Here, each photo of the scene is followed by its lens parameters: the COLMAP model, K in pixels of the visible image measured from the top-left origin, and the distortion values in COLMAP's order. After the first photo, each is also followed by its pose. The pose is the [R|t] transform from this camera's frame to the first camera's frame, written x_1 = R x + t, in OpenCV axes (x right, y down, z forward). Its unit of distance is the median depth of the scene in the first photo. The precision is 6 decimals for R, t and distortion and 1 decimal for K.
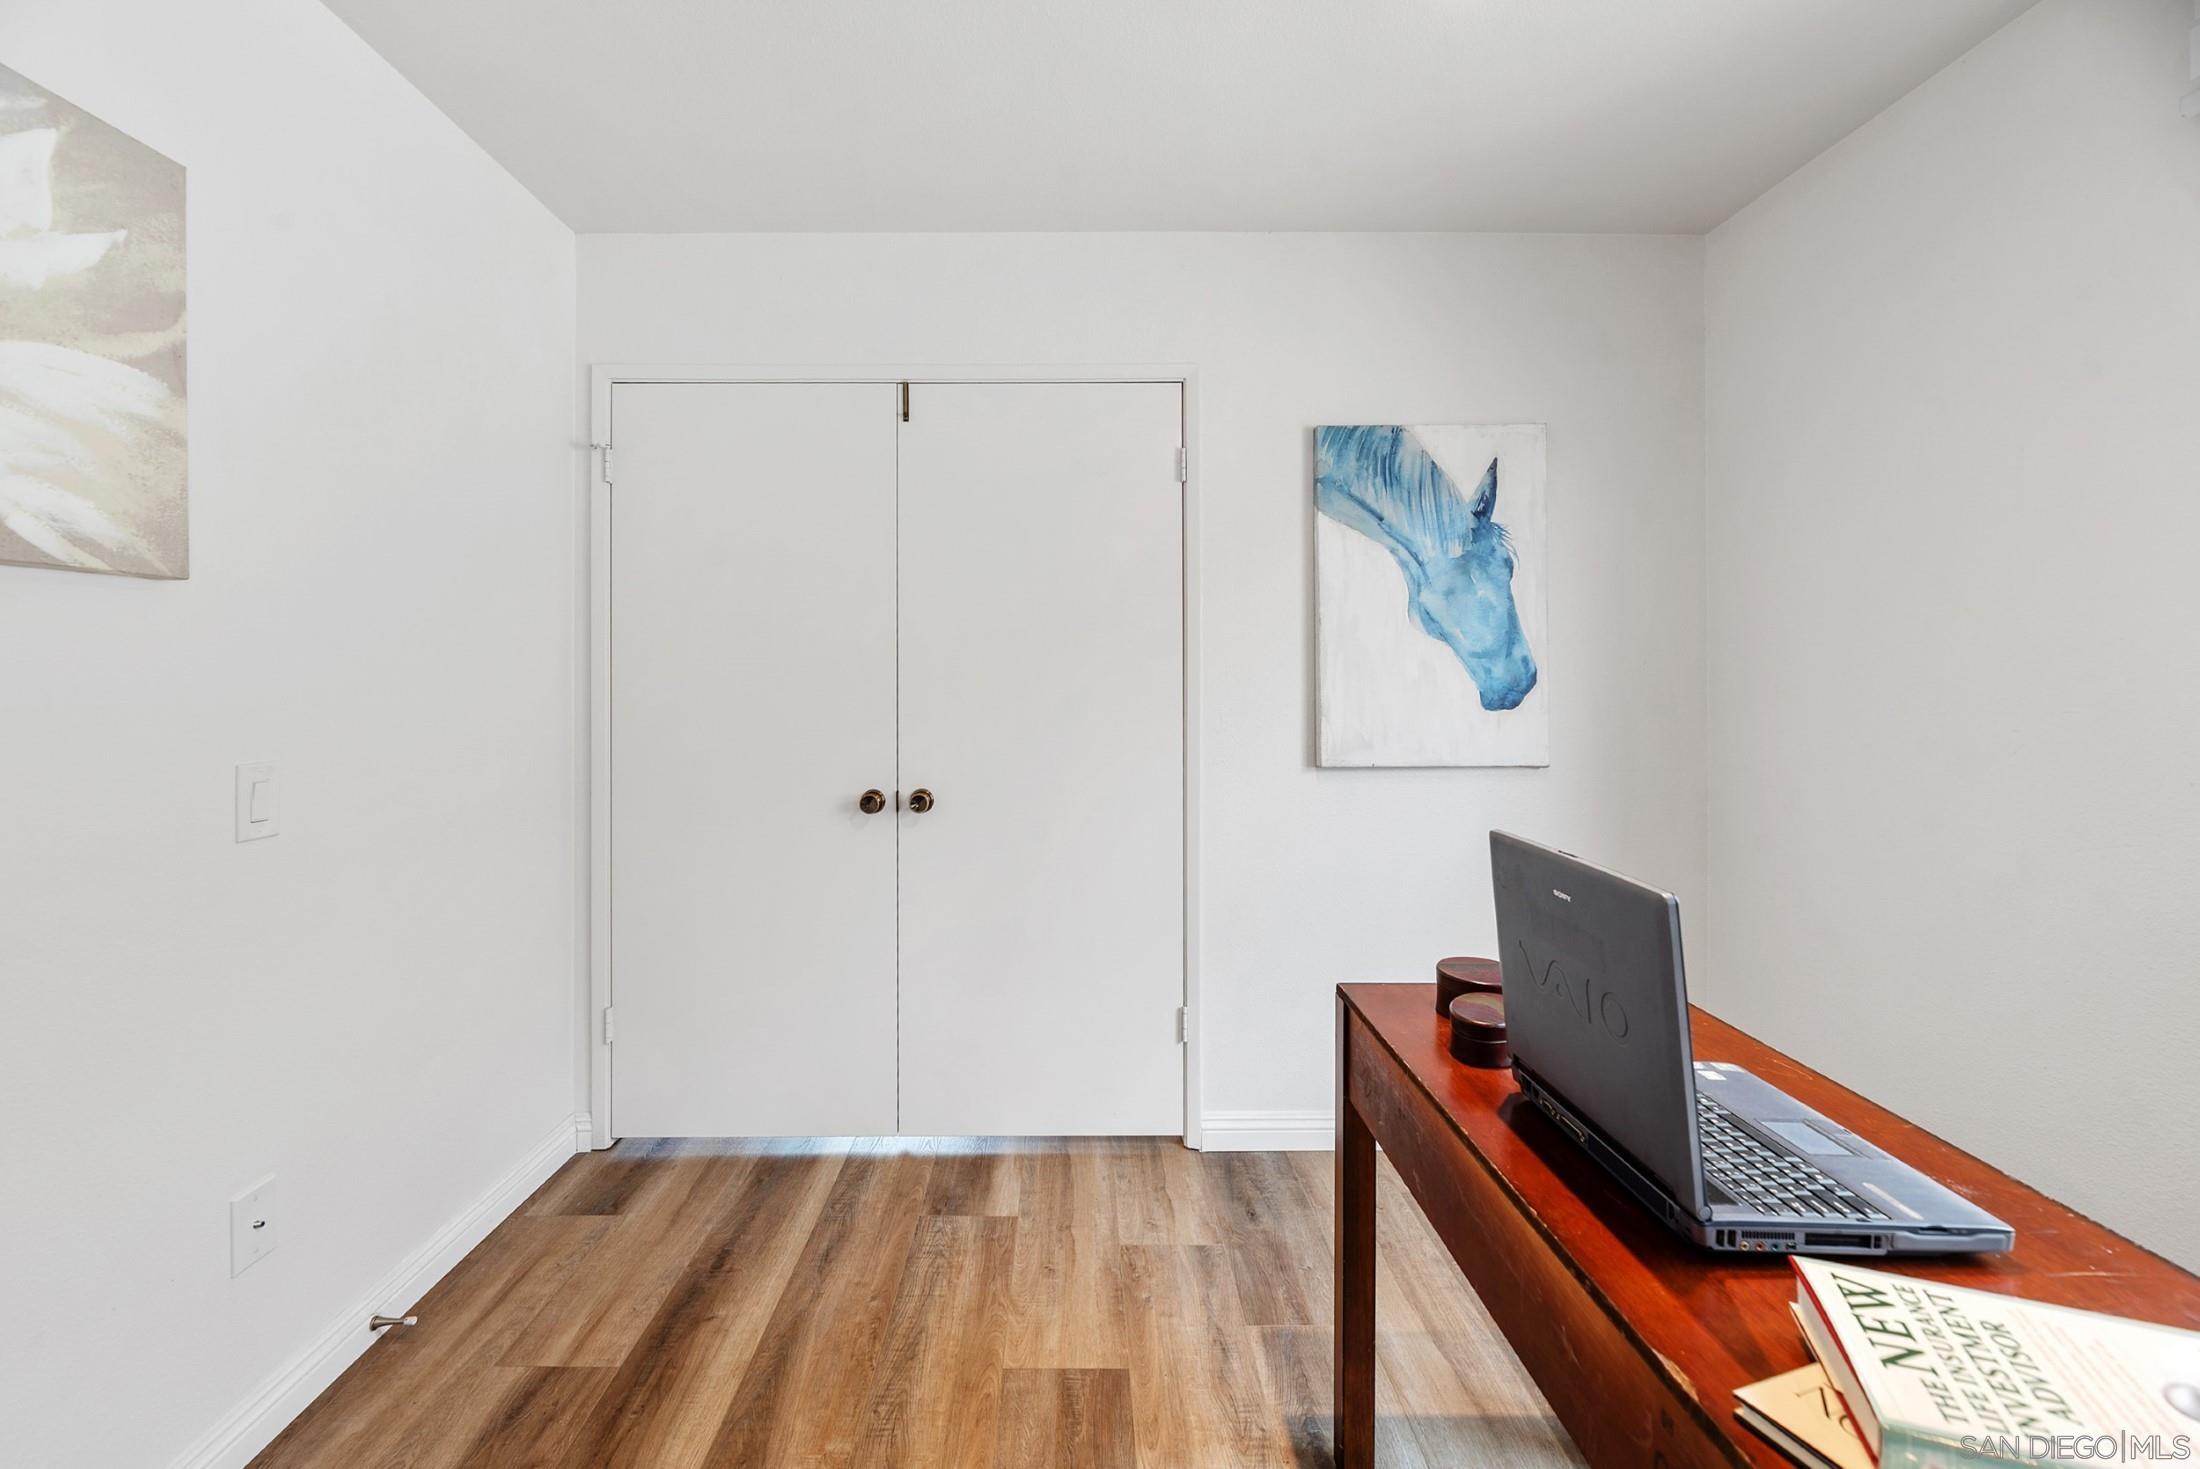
lens RADIAL K [[928.7, 0, 1089.5], [0, 928.7, 678.4], [0, 0, 1]] dist [-0.005412, -0.000387]
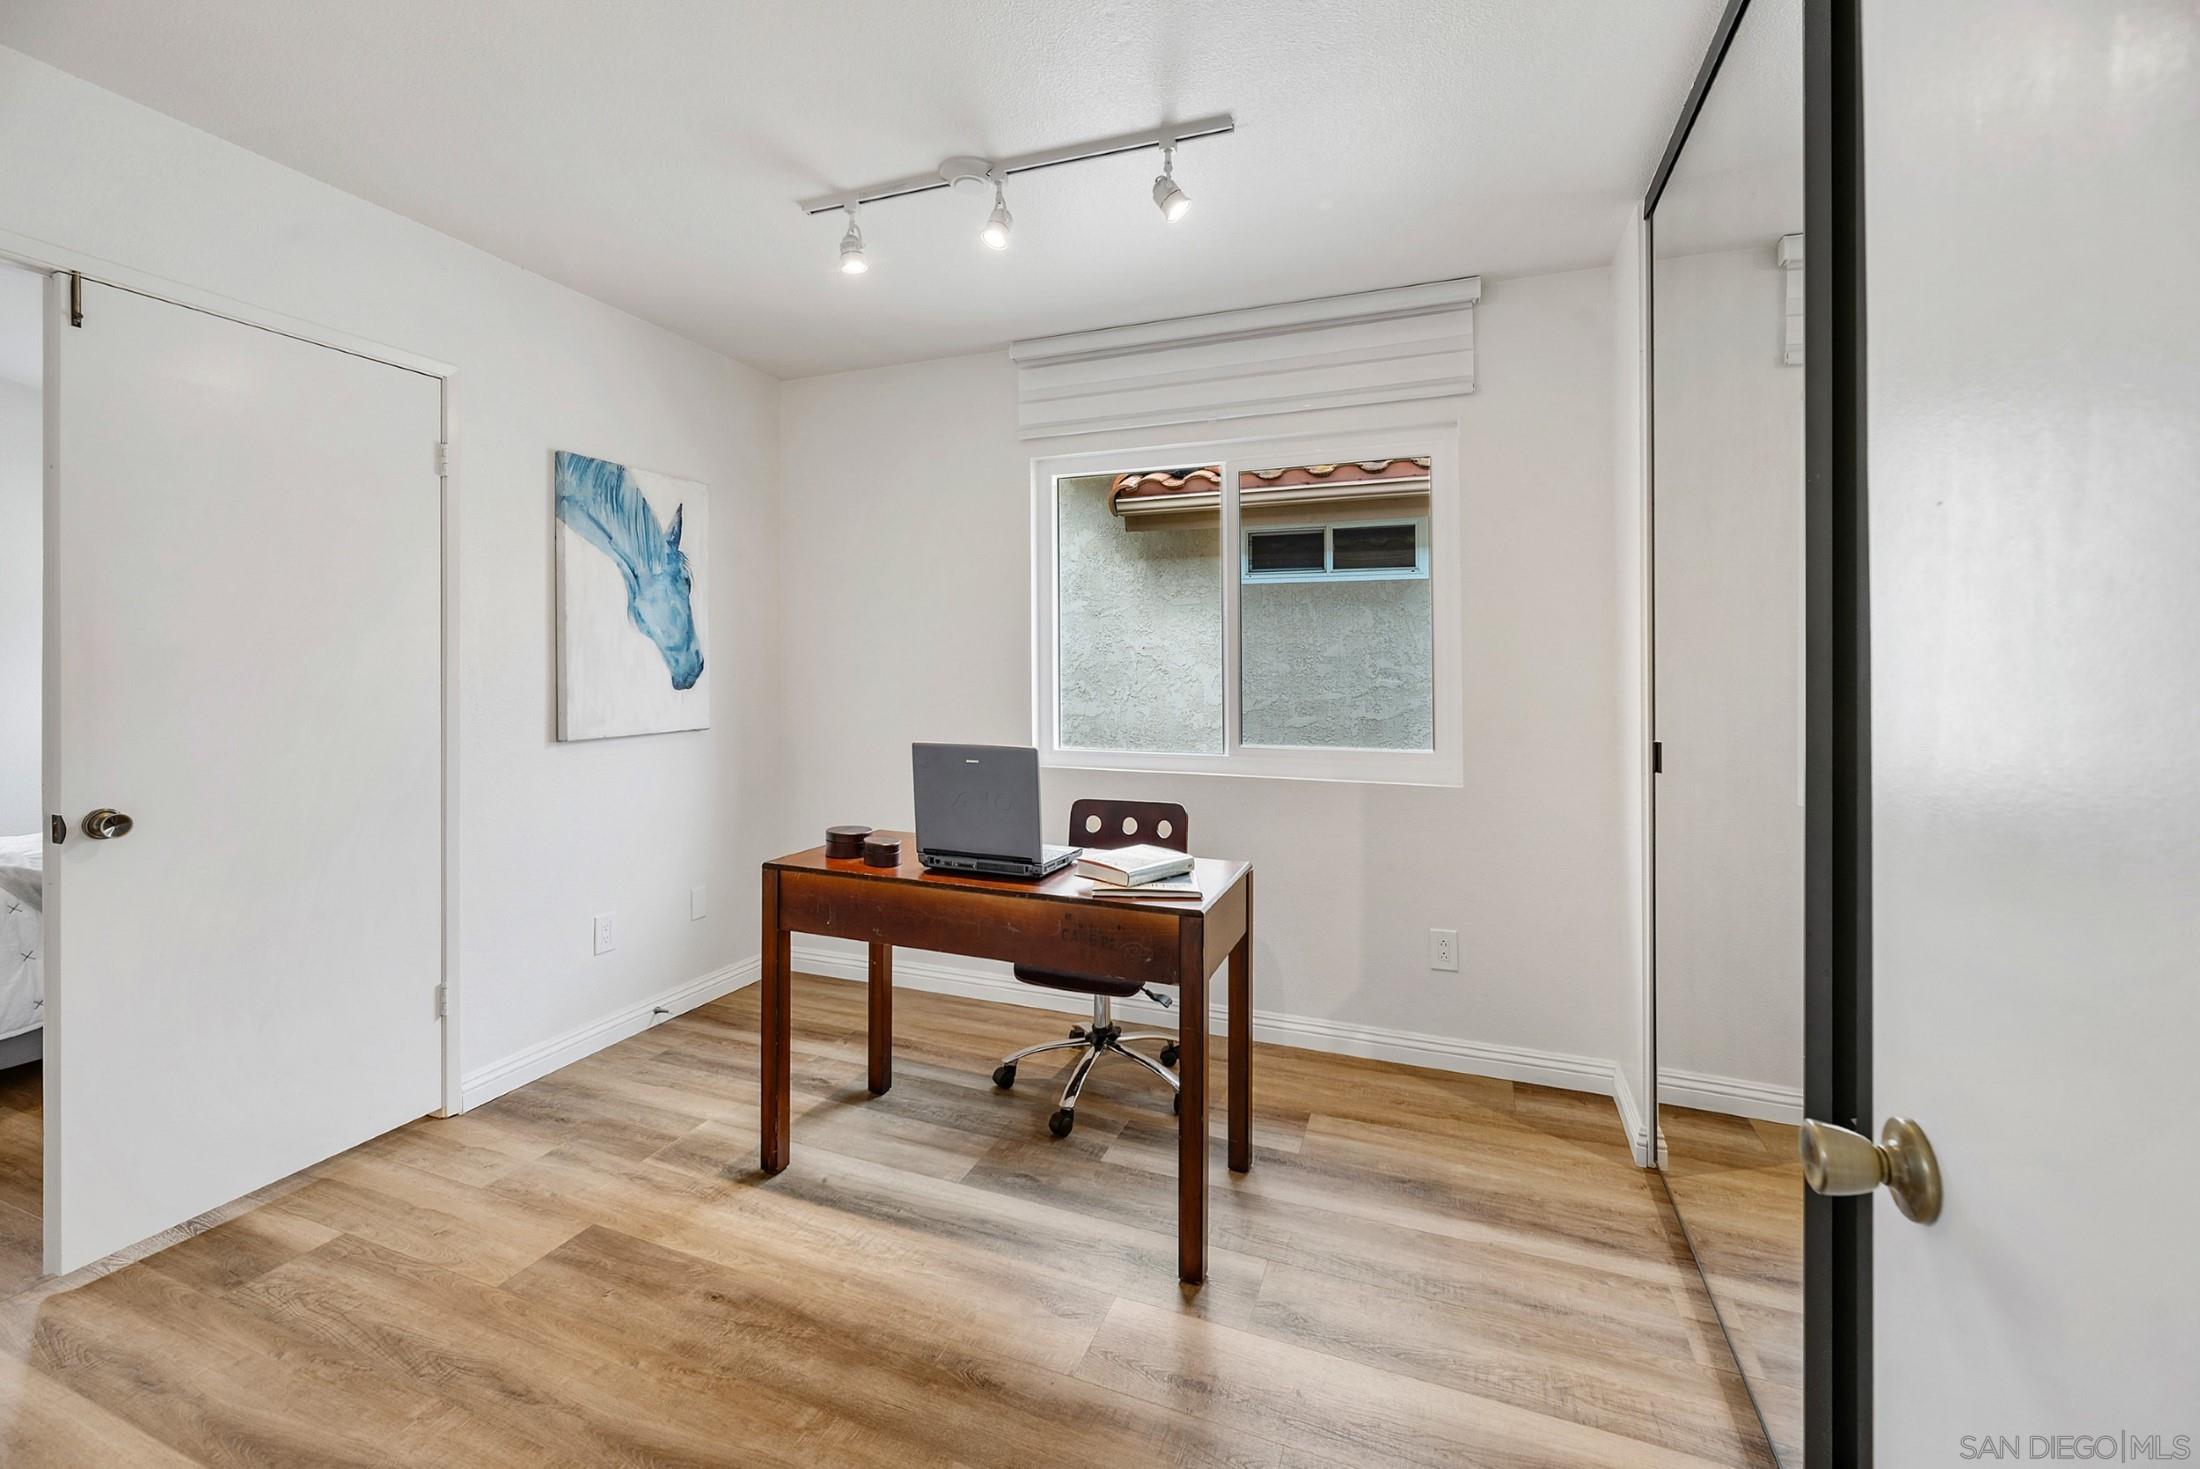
lens RADIAL K [[928.7, 0, 1077.1], [0, 928.7, 665.8], [0, 0, 1]] dist [-0.005412, -0.000387]
pose [[0.367987, 0.001662, 0.929829, -0.610095], [-0.001941, 0.999998, -0.001019, -0.000137], [-0.929829, -0.001430, 0.367989, -0.038189]]
